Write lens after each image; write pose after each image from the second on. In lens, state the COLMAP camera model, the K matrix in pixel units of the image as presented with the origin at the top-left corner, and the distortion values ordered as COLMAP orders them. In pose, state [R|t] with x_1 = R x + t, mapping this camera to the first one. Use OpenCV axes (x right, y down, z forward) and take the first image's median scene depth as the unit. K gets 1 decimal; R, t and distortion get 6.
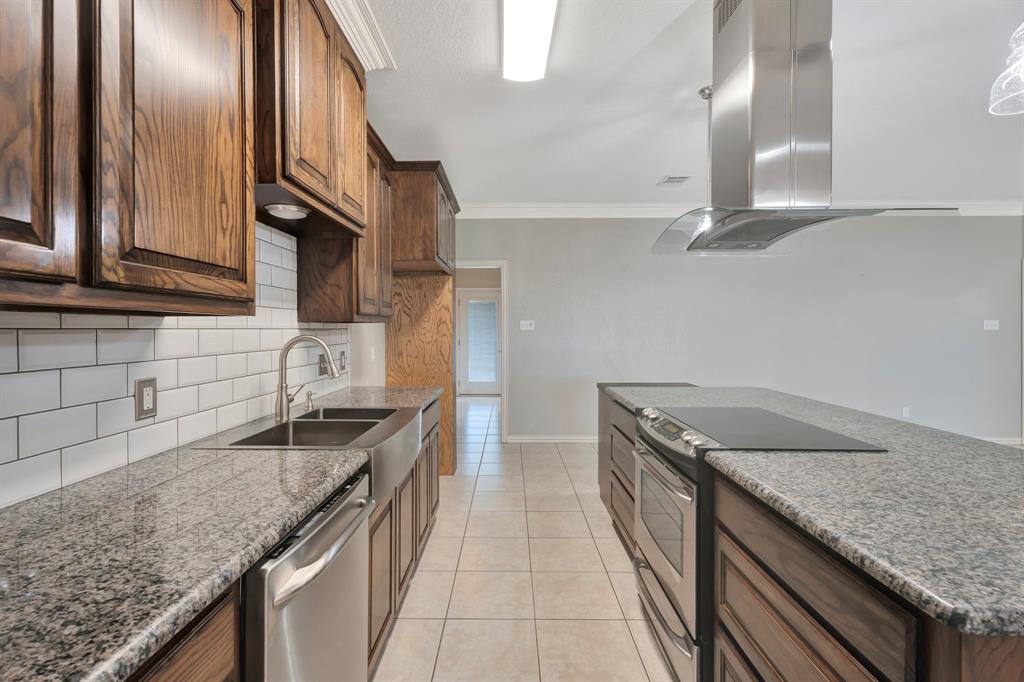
lens RADIAL K [[461.5, 0, 496.3], [0, 461.5, 333.0], [0, 0, 1]] dist [0.004369, 0.000084]
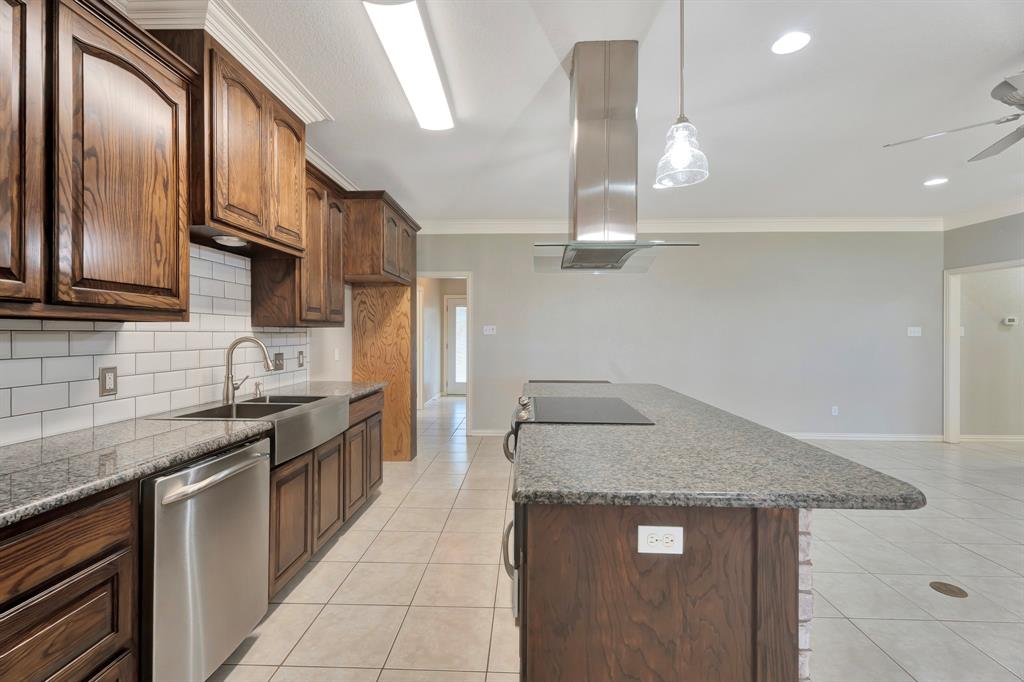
lens RADIAL K [[461.5, 0, 508.4], [0, 461.5, 336.9], [0, 0, 1]] dist [0.004369, 0.000084]
pose [[0.999742, 0.004764, -0.022213, 0.364538], [-0.004817, 0.999986, -0.002313, 0.004577], [0.022202, 0.002419, 0.999751, -0.279770]]
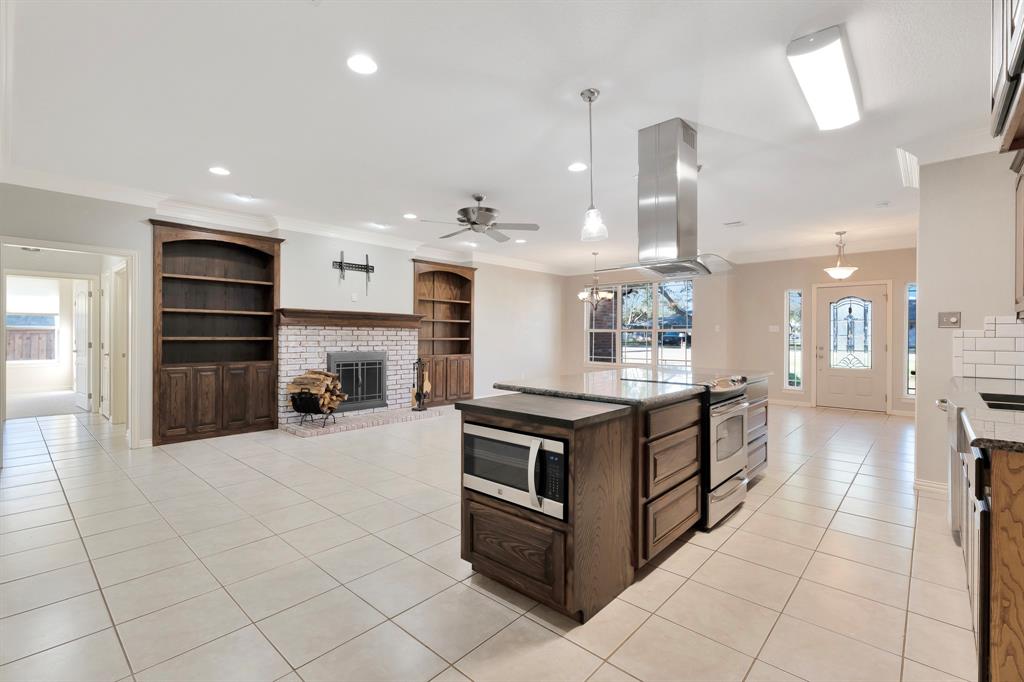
lens RADIAL K [[461.5, 0, 502.6], [0, 461.5, 333.1], [0, 0, 1]] dist [0.004369, 0.000084]
pose [[-0.745190, -0.001131, 0.666852, -0.177560], [0.002621, 0.999986, 0.004624, 0.016868], [-0.666847, 0.005194, -0.745176, 2.848302]]
